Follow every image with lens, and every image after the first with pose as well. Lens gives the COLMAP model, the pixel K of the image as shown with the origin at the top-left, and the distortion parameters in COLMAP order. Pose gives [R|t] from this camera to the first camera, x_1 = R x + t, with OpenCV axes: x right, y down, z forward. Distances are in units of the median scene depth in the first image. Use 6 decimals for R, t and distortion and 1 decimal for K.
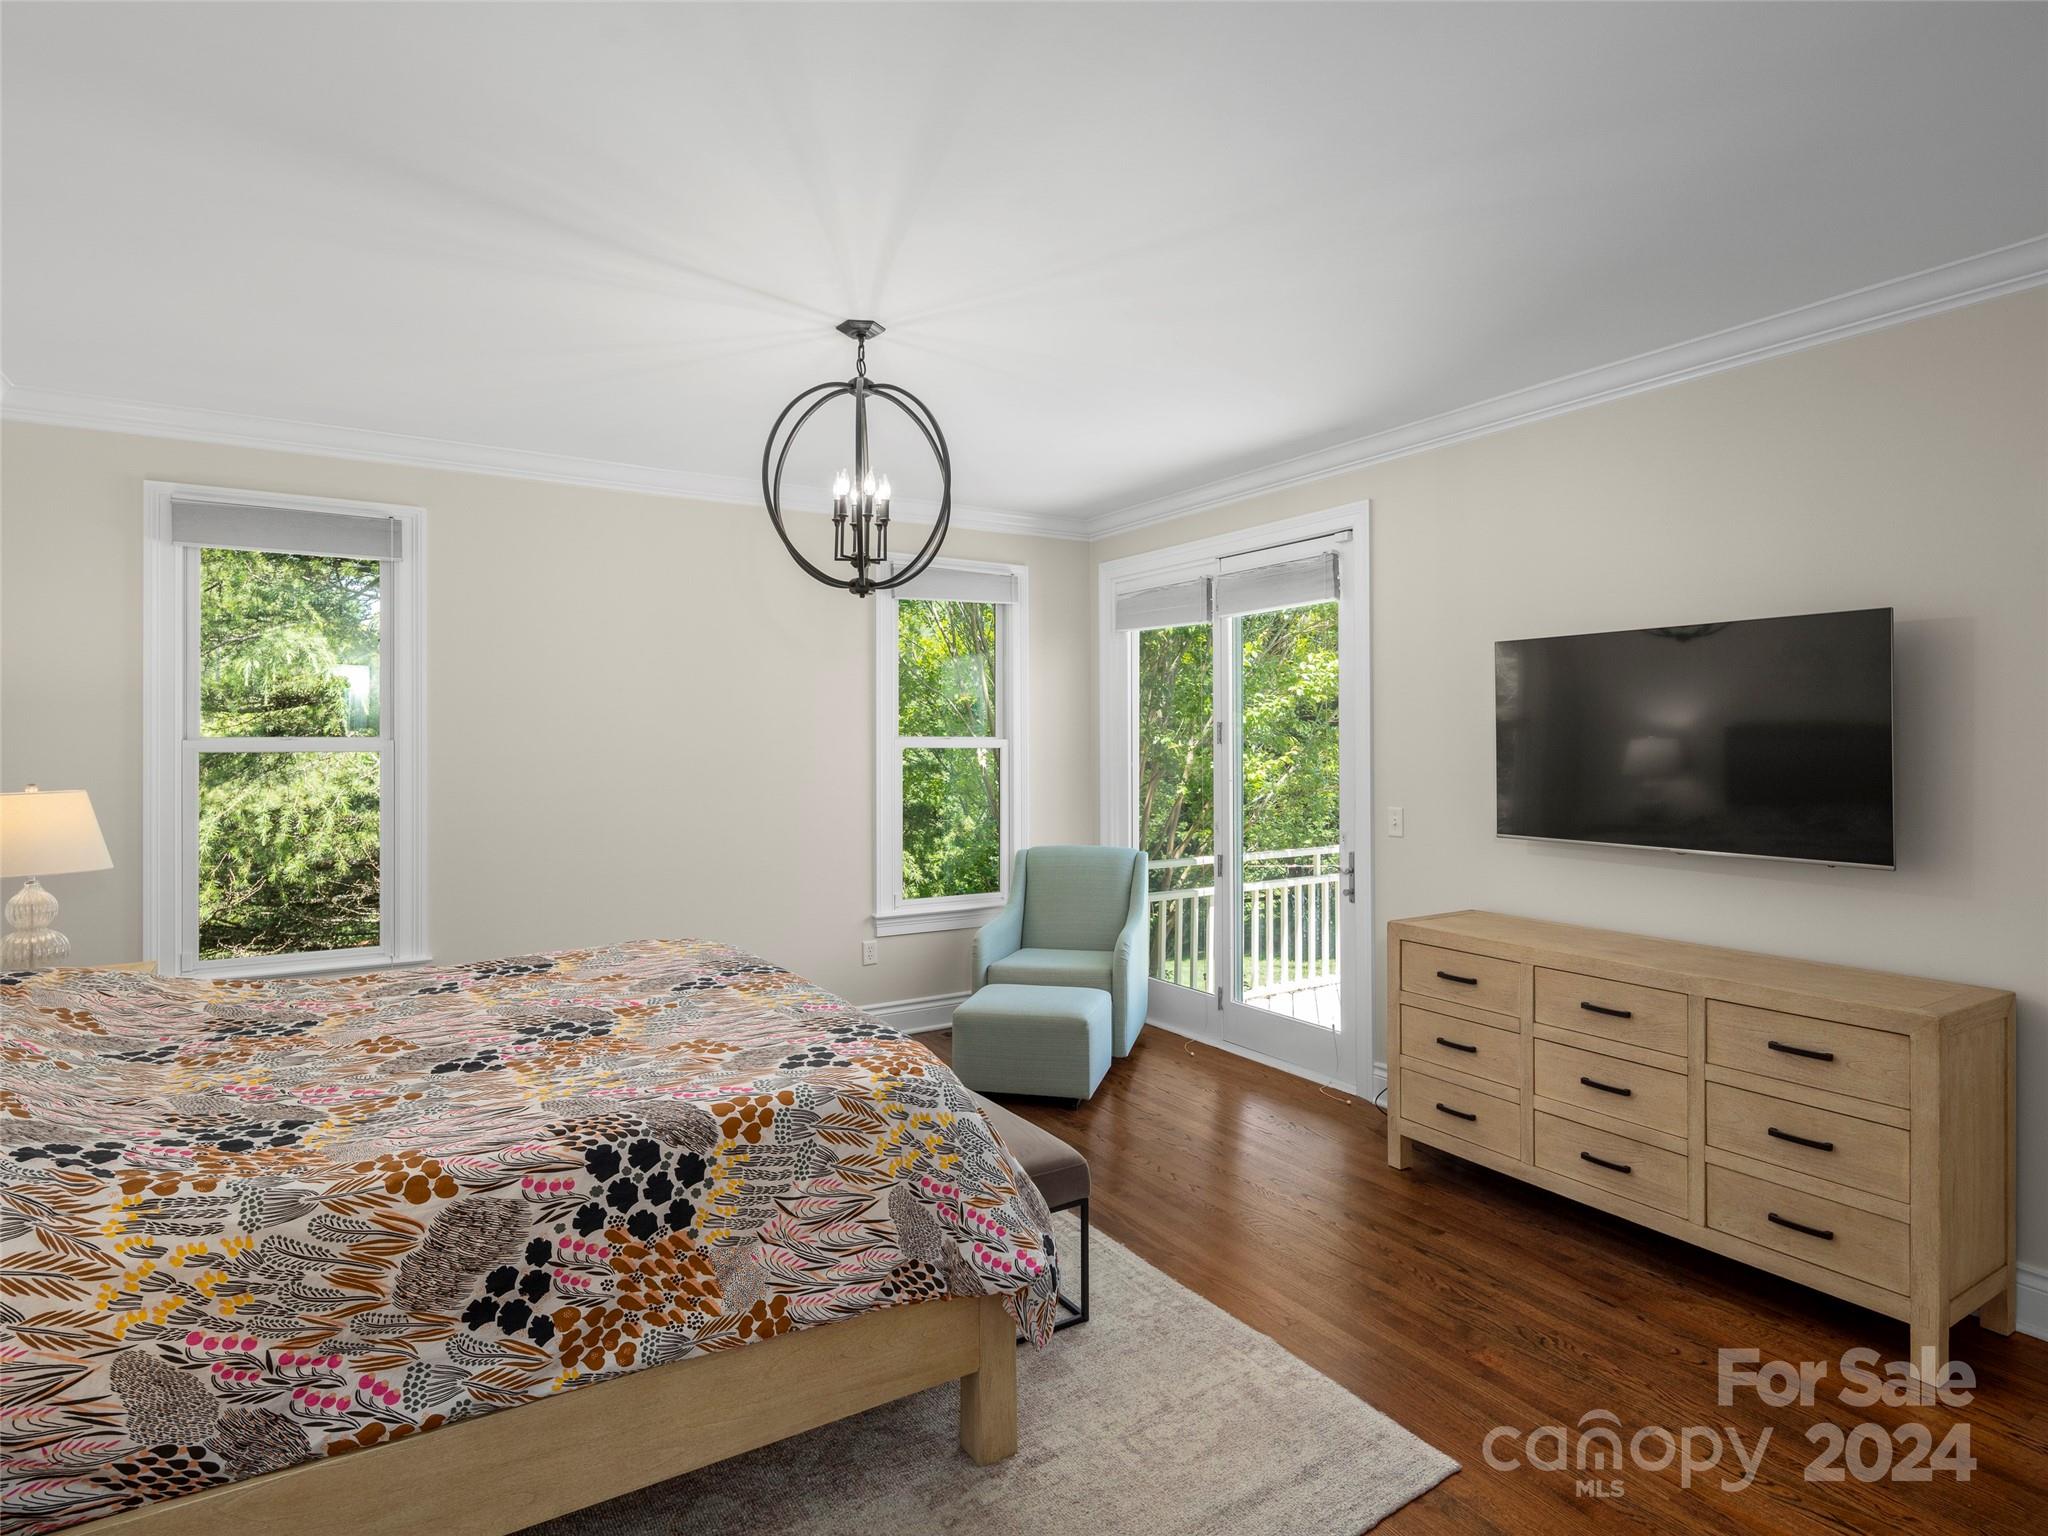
lens RADIAL K [[1134.7, 0, 1022.2], [0, 1134.7, 717.3], [0, 0, 1]] dist [-0.005461, -0.001729]
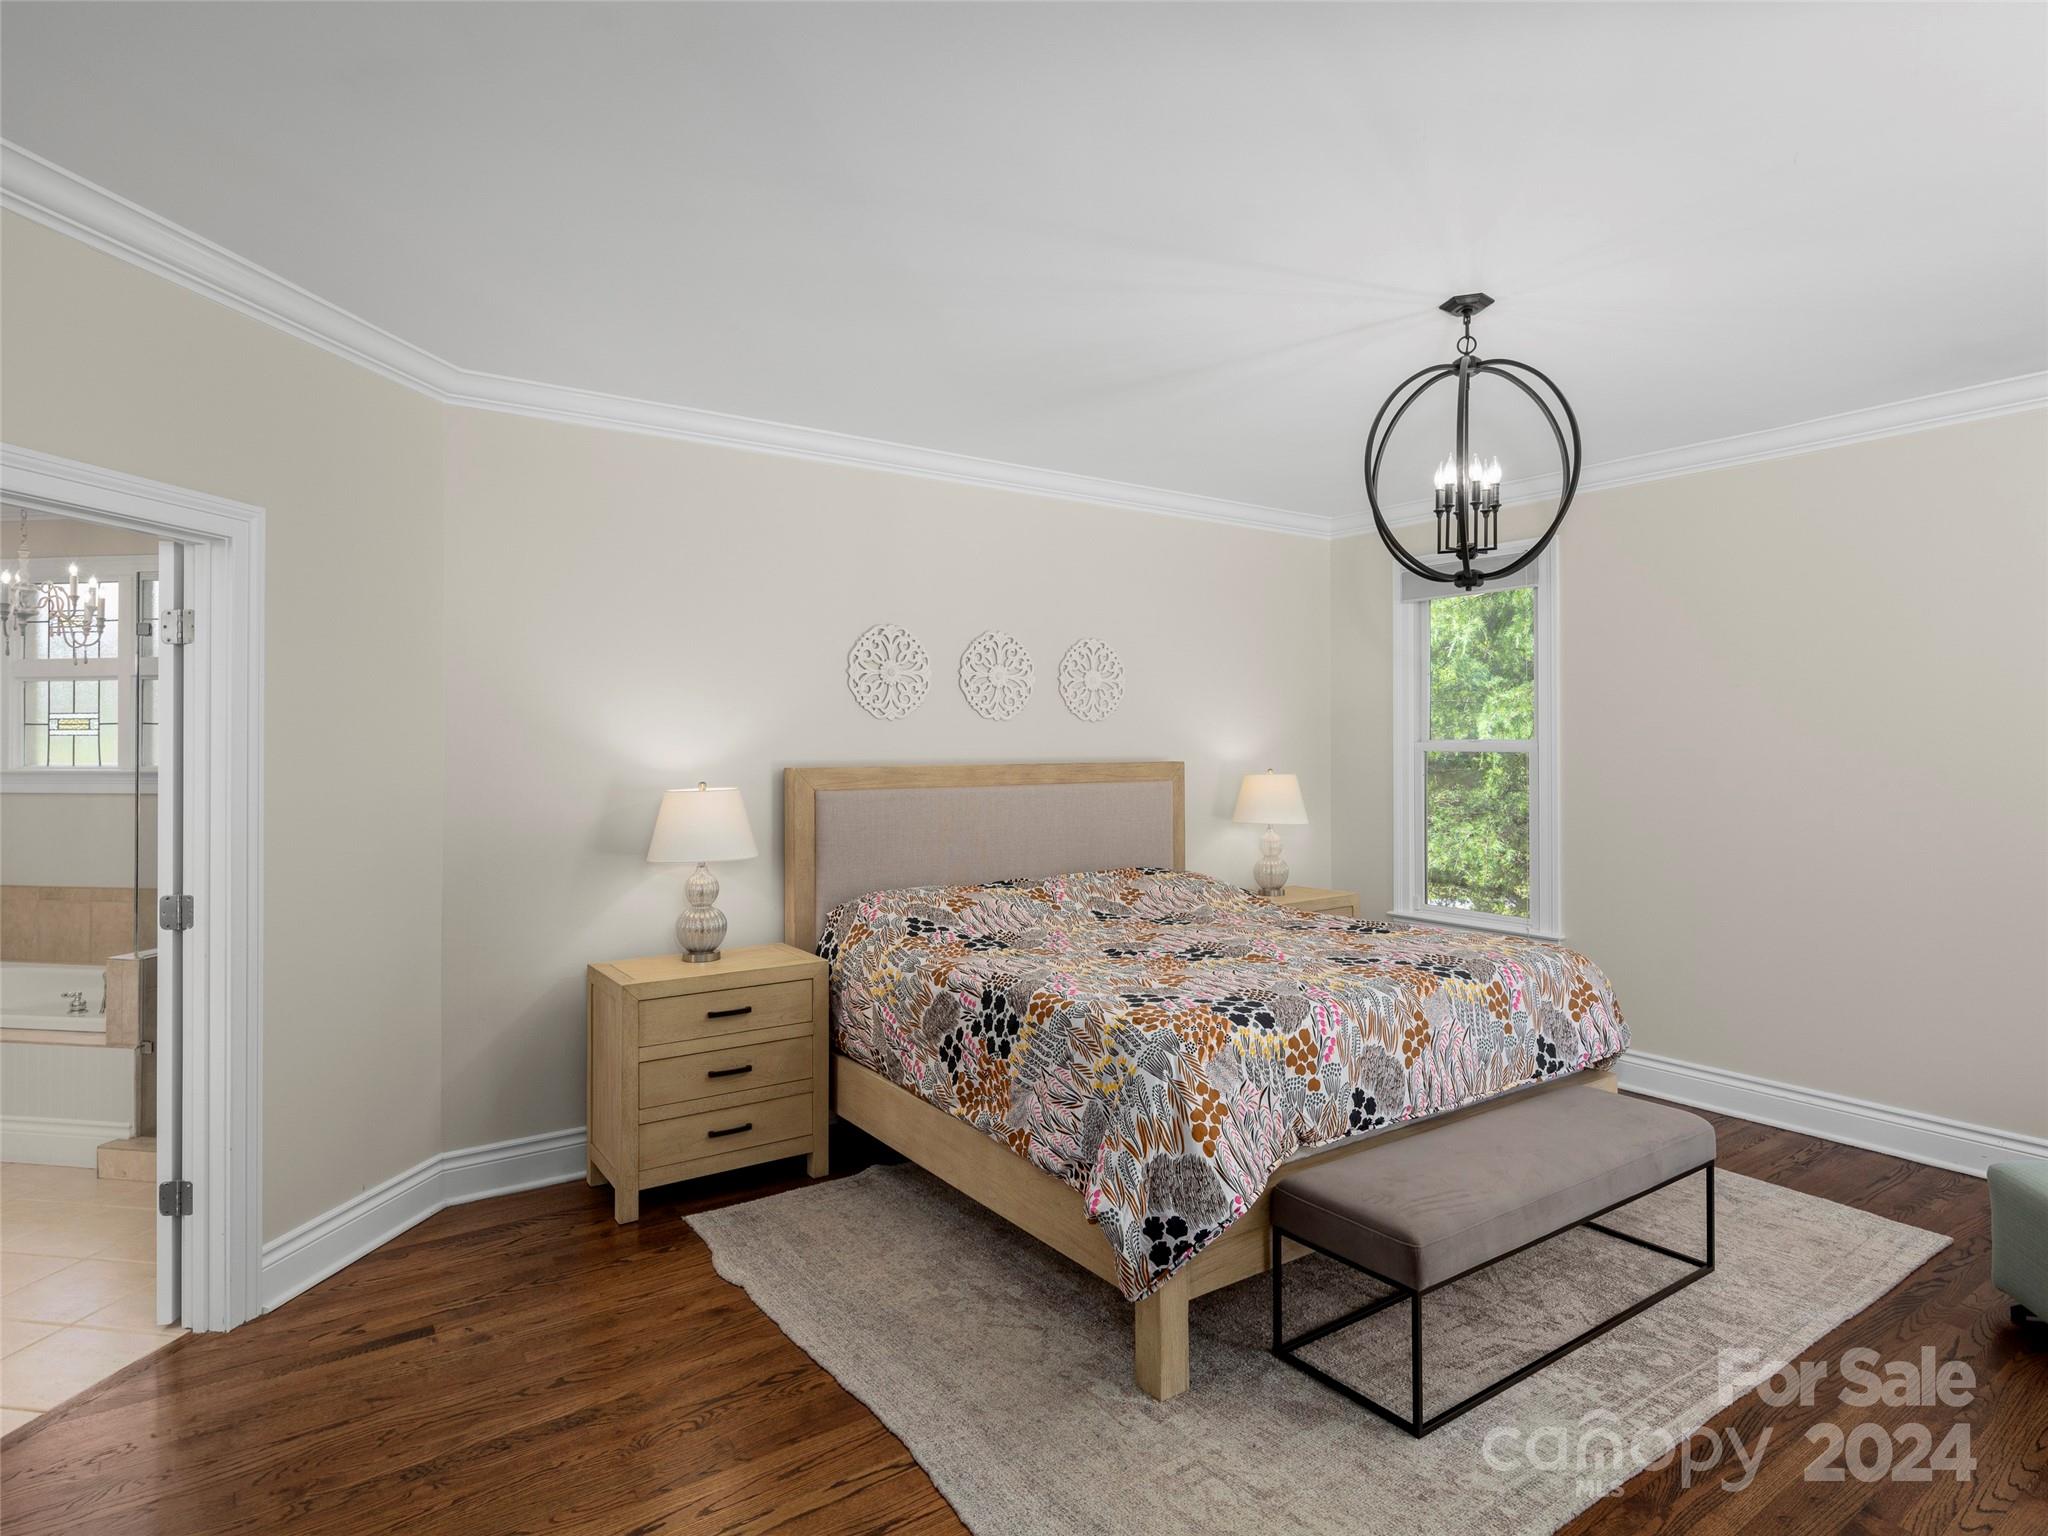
lens RADIAL K [[1134.7, 0, 1022.2], [0, 1134.7, 717.3], [0, 0, 1]] dist [-0.005461, -0.001729]
pose [[0.040025, -0.018509, -0.999027, 1.130607], [0.021335, 0.999616, -0.017665, 0.010806], [0.998971, -0.020607, 0.040404, 0.870512]]
